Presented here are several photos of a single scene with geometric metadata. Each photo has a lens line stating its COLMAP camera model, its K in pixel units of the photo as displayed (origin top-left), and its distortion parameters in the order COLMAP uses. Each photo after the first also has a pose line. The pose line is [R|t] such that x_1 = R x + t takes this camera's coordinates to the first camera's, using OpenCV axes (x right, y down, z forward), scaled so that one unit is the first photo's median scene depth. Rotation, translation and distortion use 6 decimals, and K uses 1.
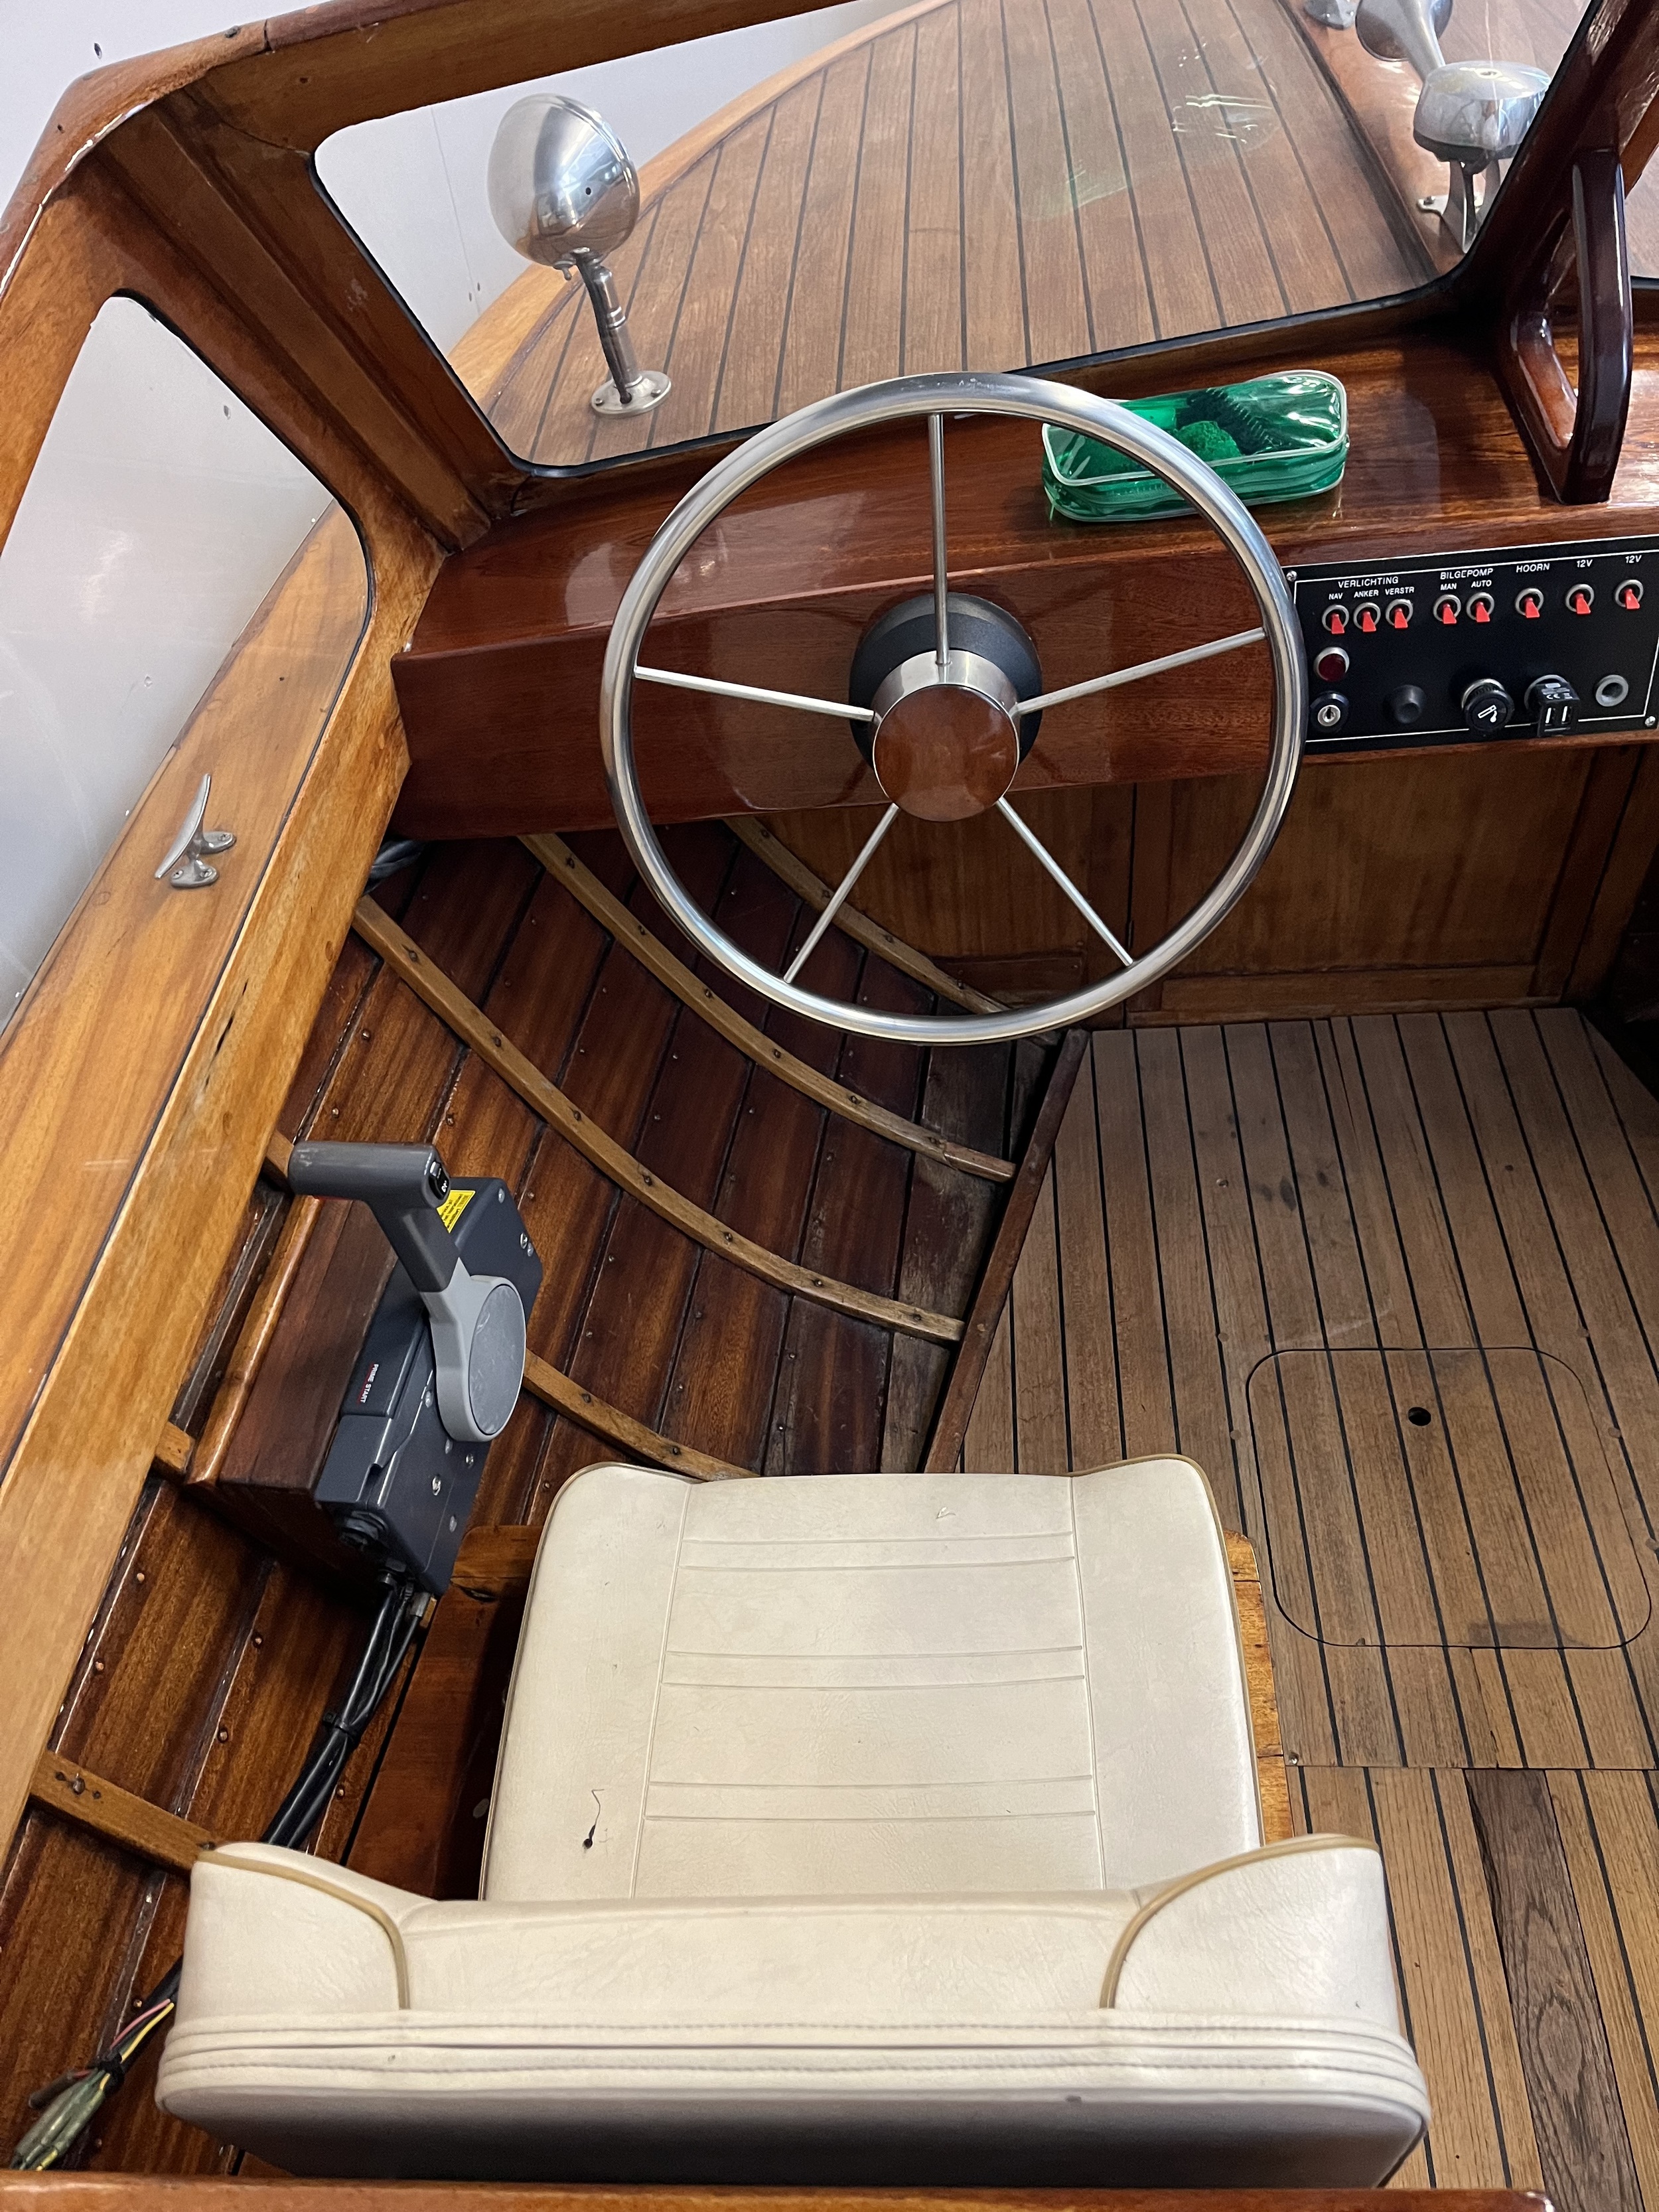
lens RADIAL K [[1666.3, 0, 830.6], [0, 1666.3, 1125.6], [0, 0, 1]] dist [0.062891, -0.089607]
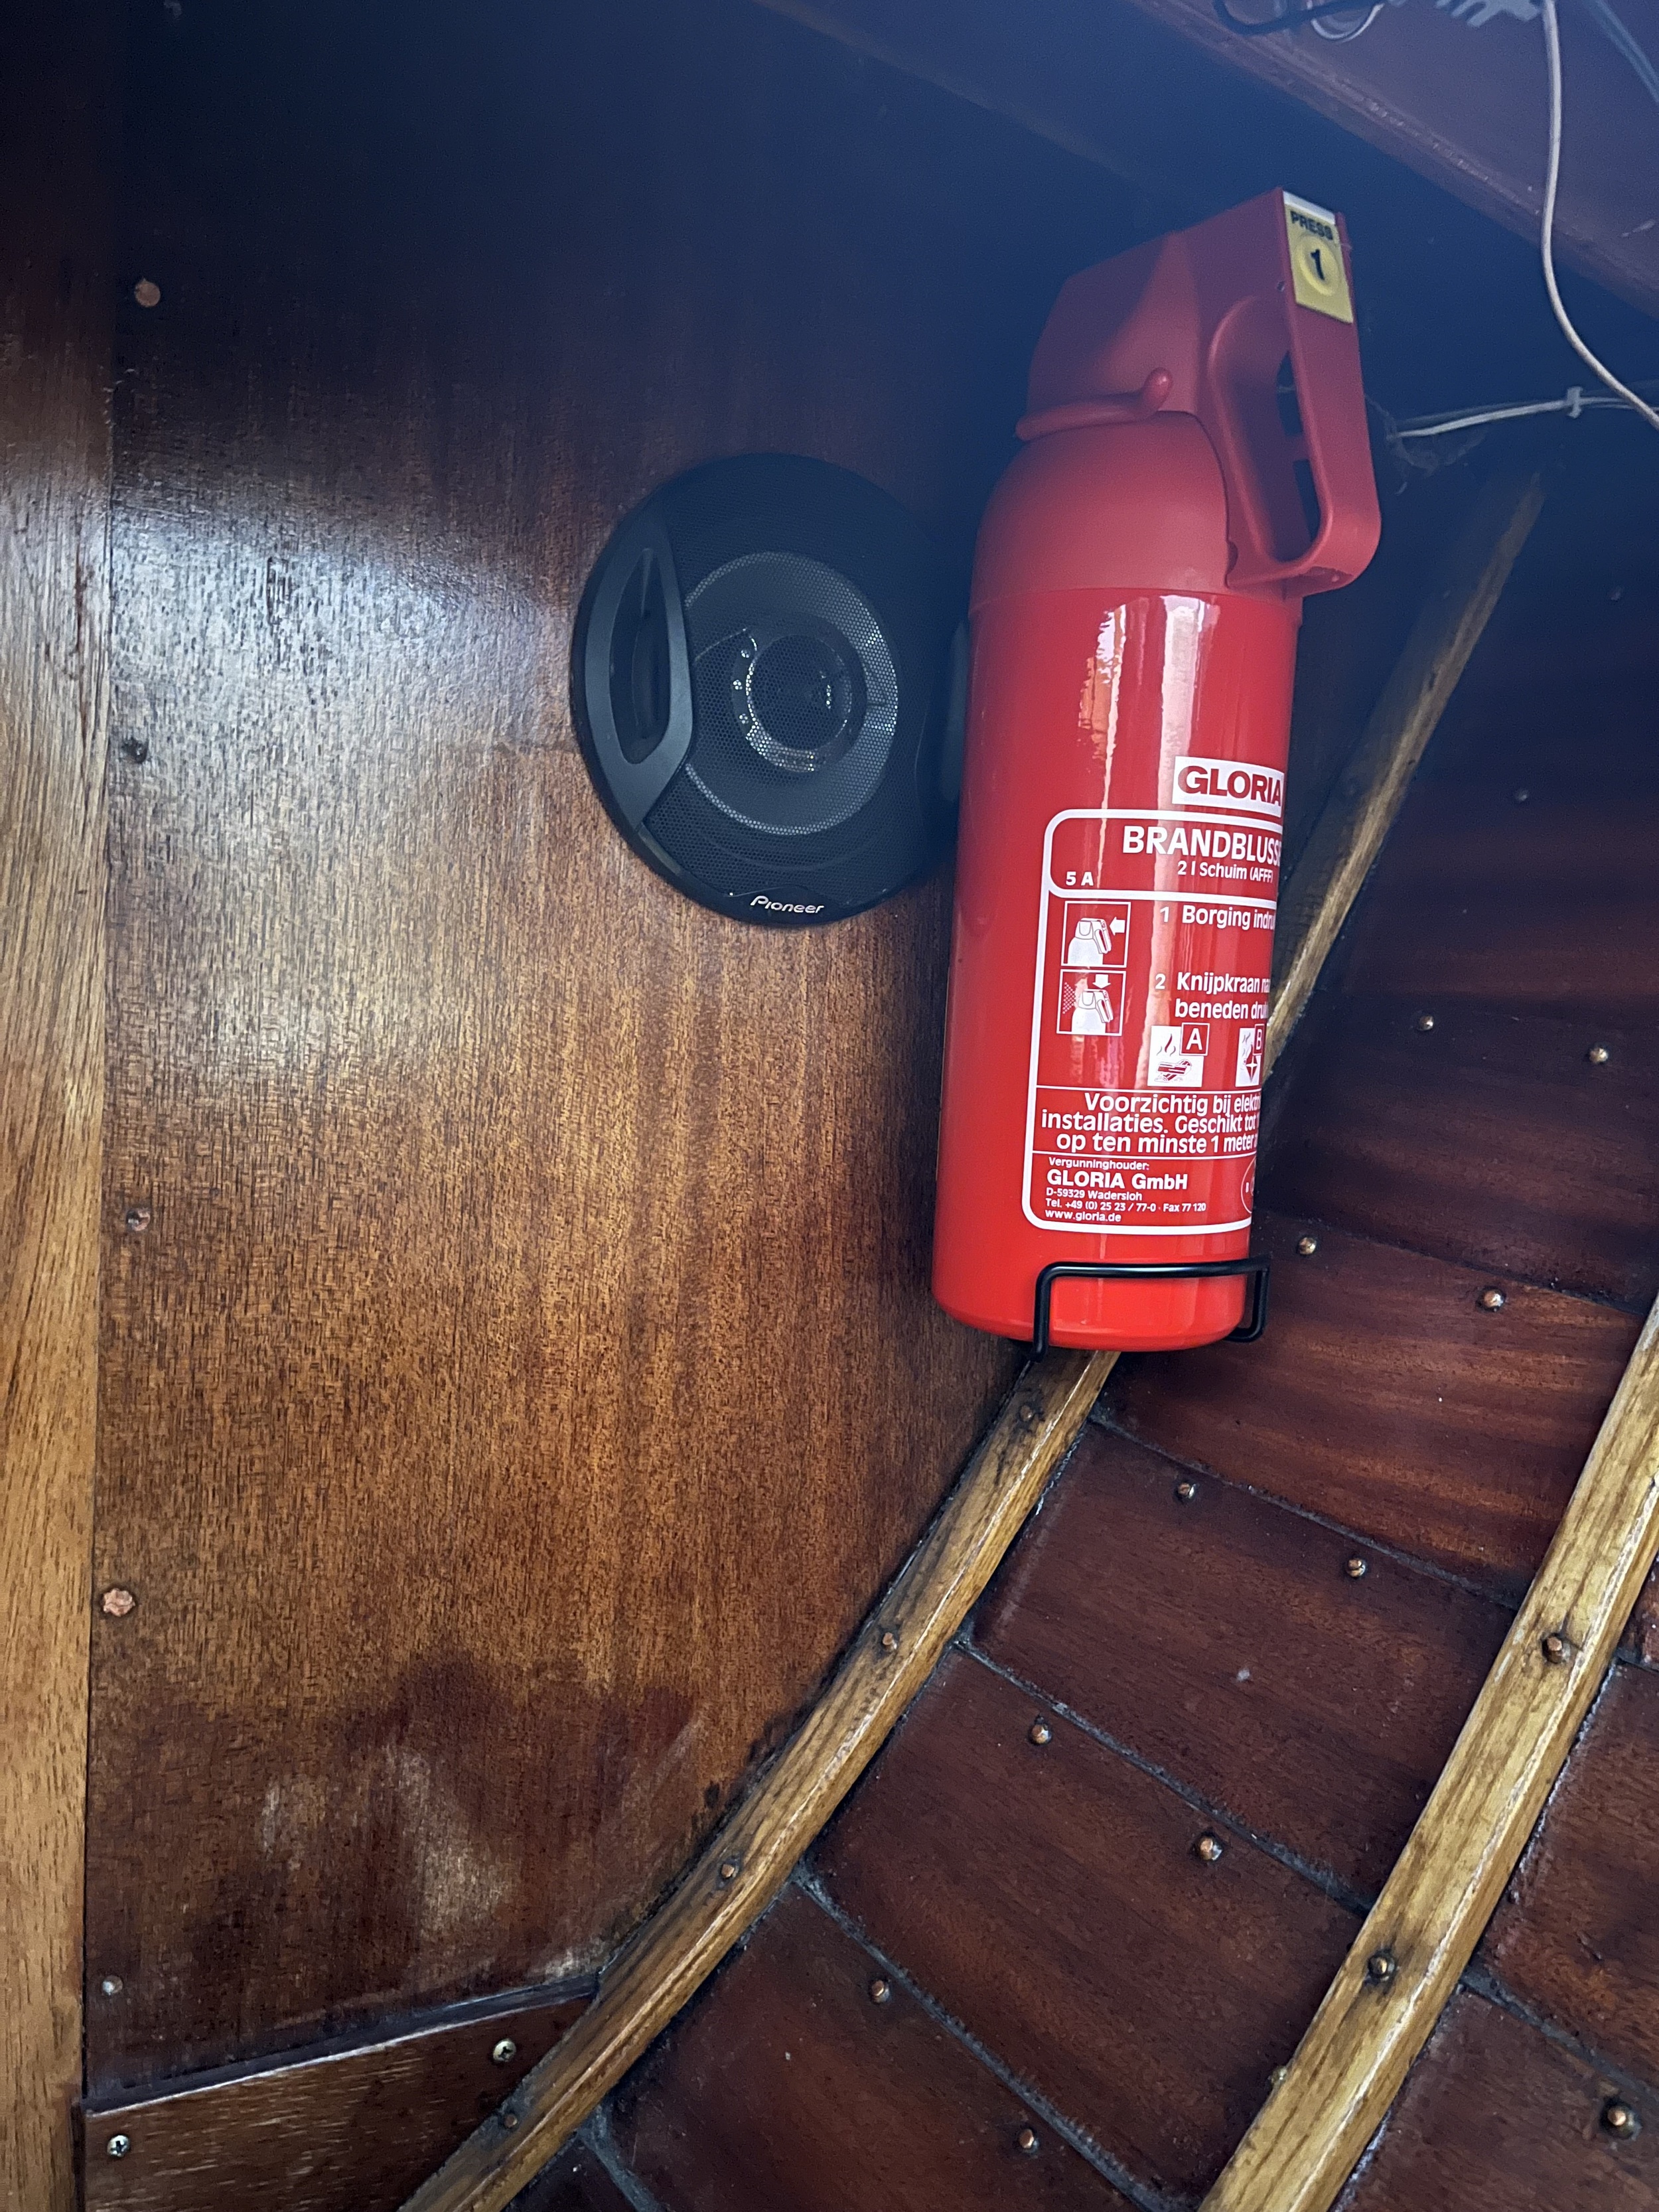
lens RADIAL K [[1666.3, 0, 841.1], [0, 1666.3, 1124.1], [0, 0, 1]] dist [0.062891, -0.089607]
pose [[0.831952, 0.104287, 0.544959, 0.476722], [0.317592, 0.715858, -0.621838, -0.022294], [-0.454963, 0.690414, 0.562439, 0.781033]]
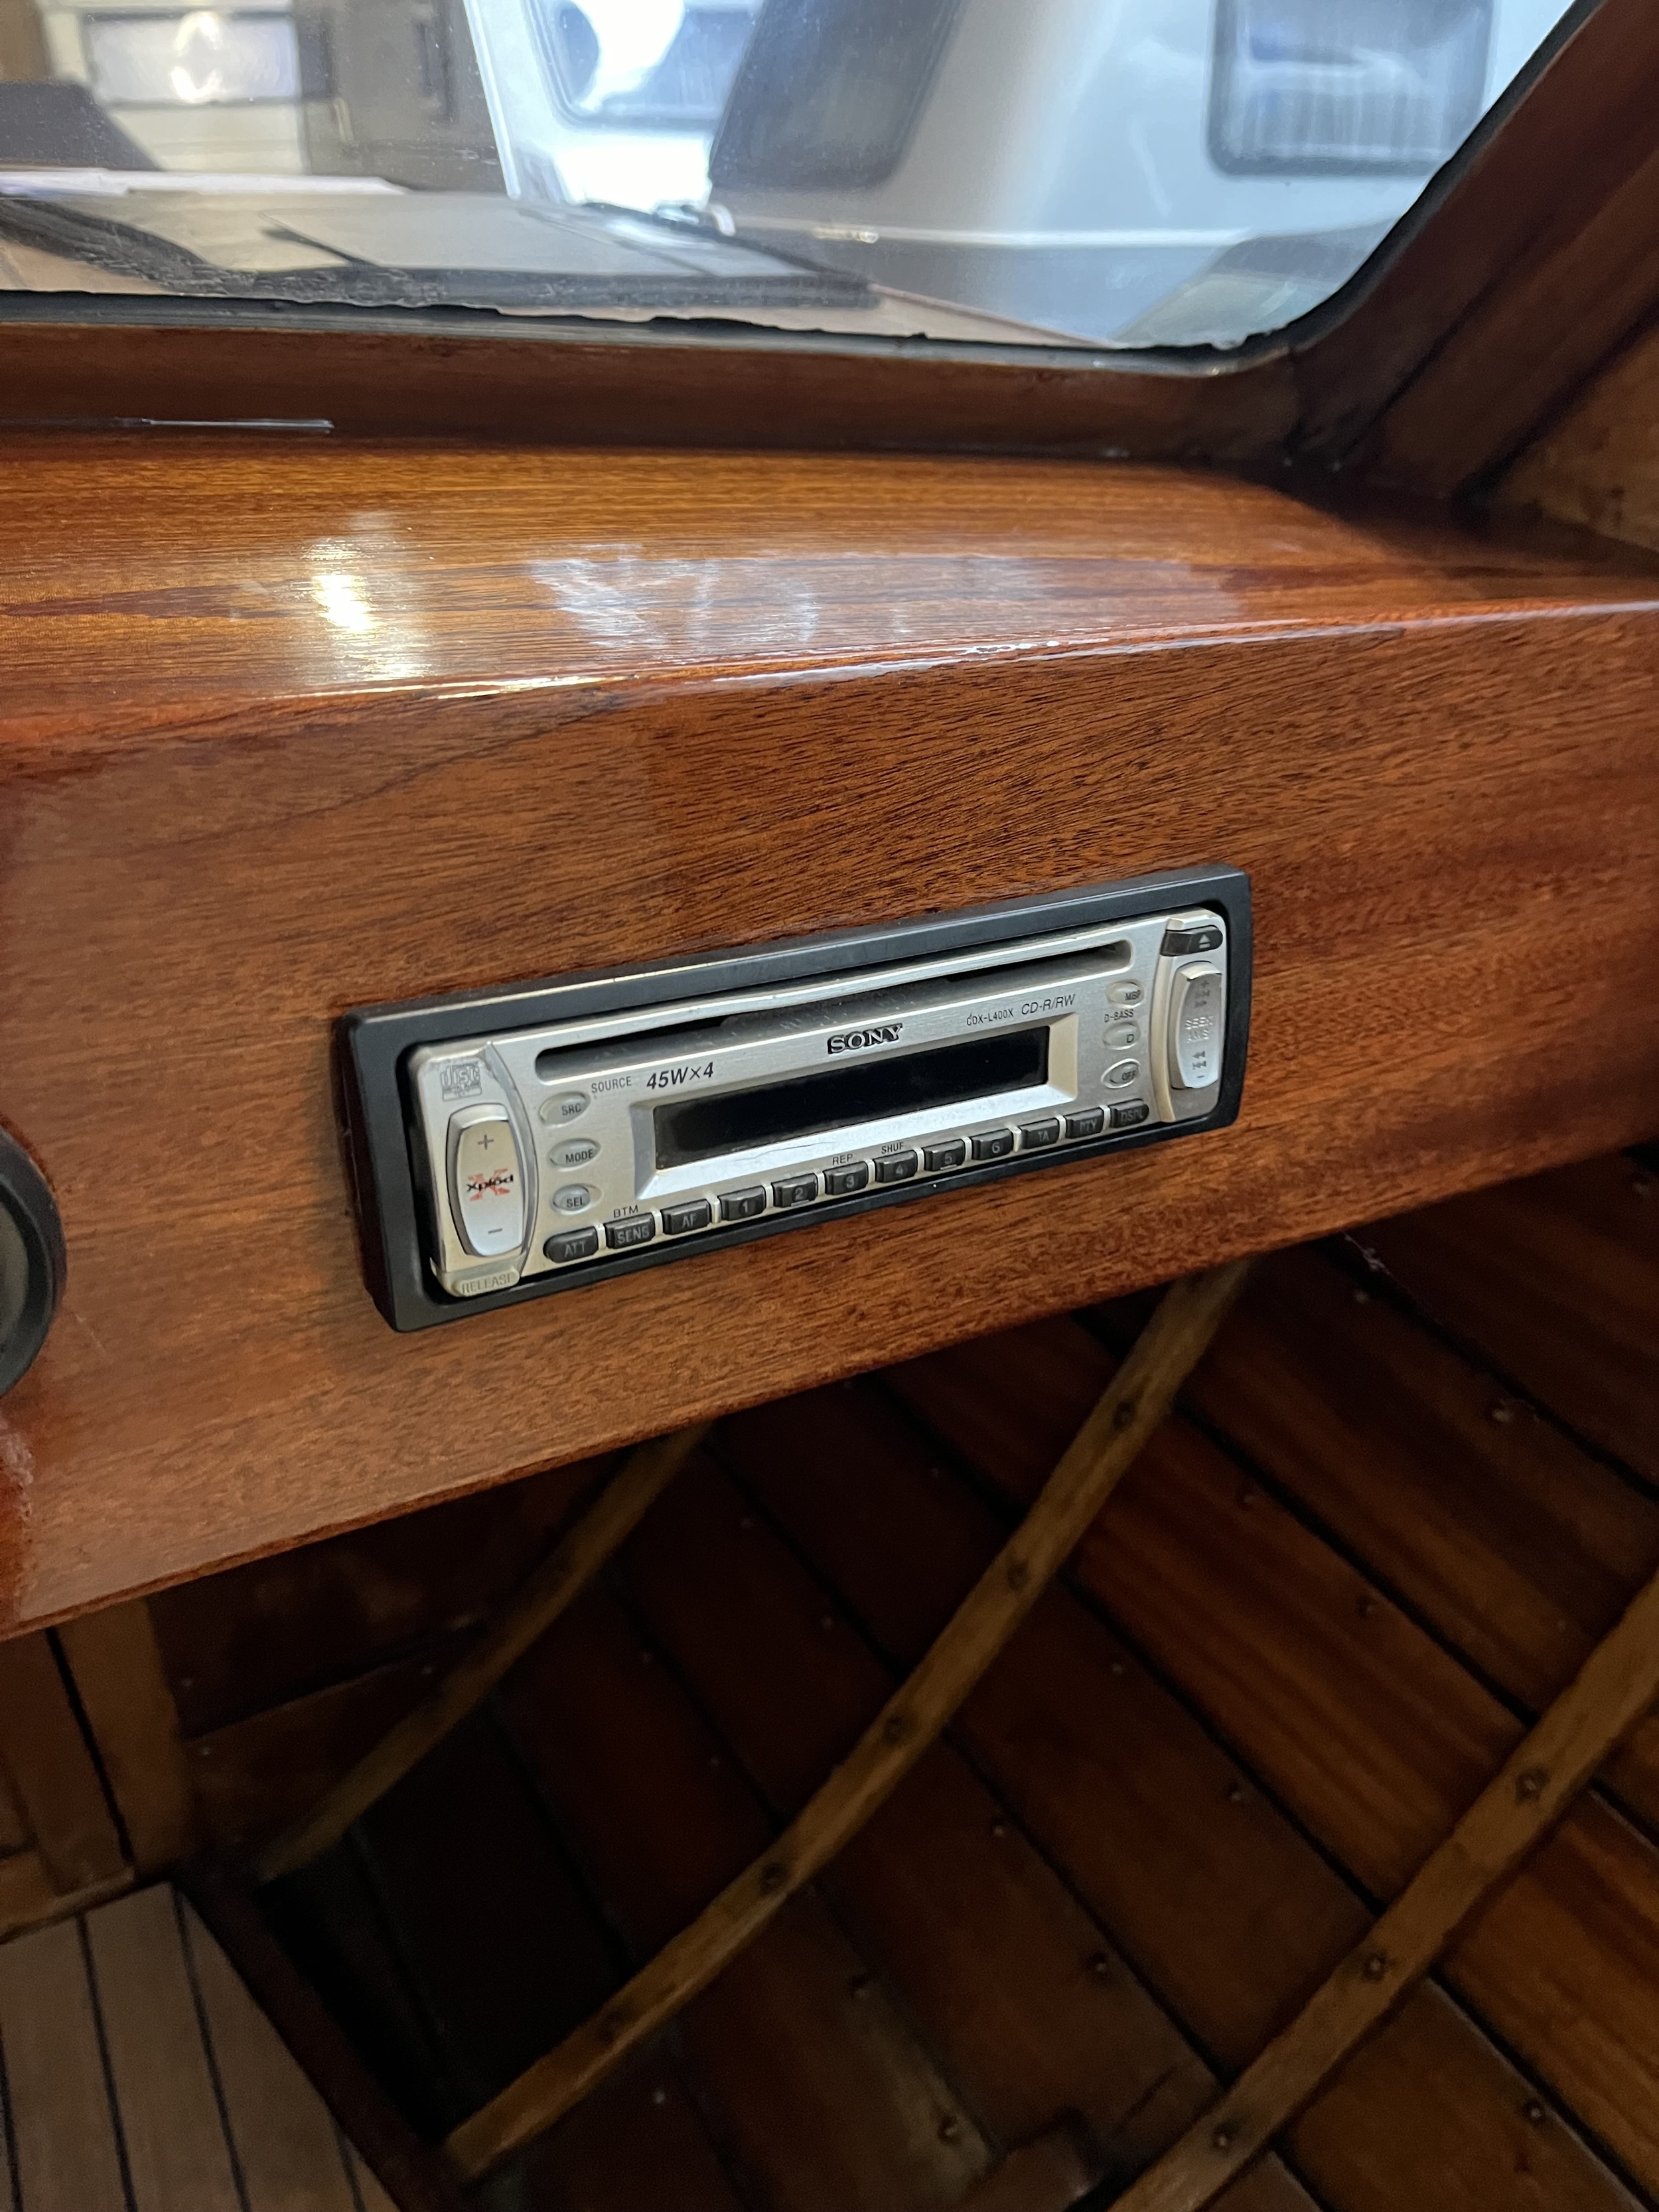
lens RADIAL K [[1666.3, 0, 815.0], [0, 1666.3, 1101.5], [0, 0, 1]] dist [0.062891, -0.089607]
pose [[0.862464, -0.182162, 0.472200, 0.504706], [0.300853, 0.934777, -0.188890, -0.163933], [-0.406993, 0.304974, 0.861015, 0.506598]]
